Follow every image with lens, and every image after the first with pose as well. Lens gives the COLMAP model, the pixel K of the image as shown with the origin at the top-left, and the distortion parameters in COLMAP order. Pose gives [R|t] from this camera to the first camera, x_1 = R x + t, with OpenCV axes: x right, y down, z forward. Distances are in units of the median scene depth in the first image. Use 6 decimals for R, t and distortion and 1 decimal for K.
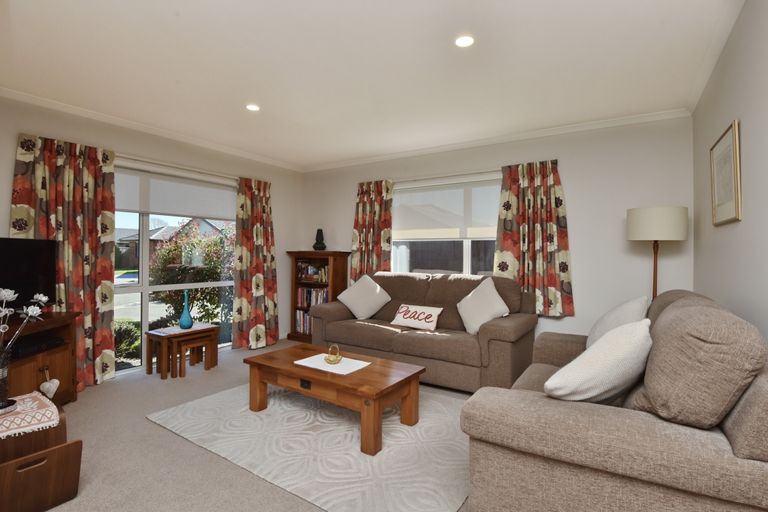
lens RADIAL K [[364.3, 0, 392.2], [0, 364.3, 257.1], [0, 0, 1]] dist [0.004710, 0.000120]
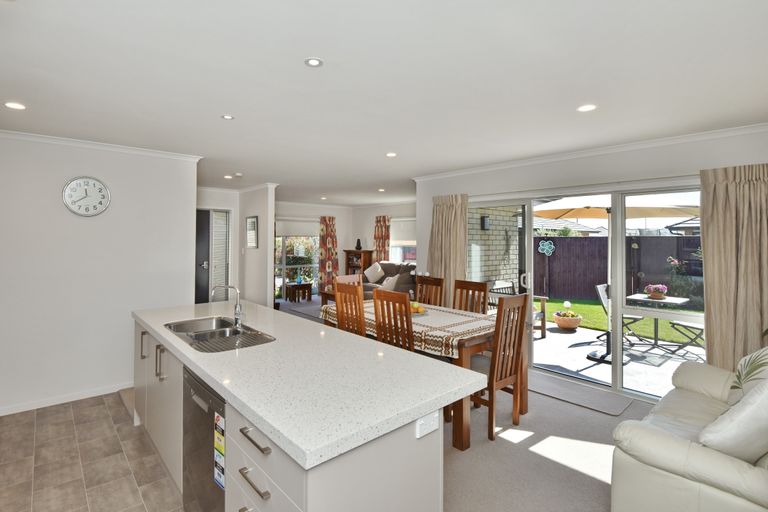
lens RADIAL K [[352.1, 0, 381.1], [0, 352.1, 249.1], [0, 0, 1]] dist [-0.003633, -0.000486]
pose [[0.967654, 0.003172, -0.252260, 0.436096], [0.000207, 0.999911, 0.013368, -0.050811], [0.252280, -0.012987, 0.967567, -0.895197]]
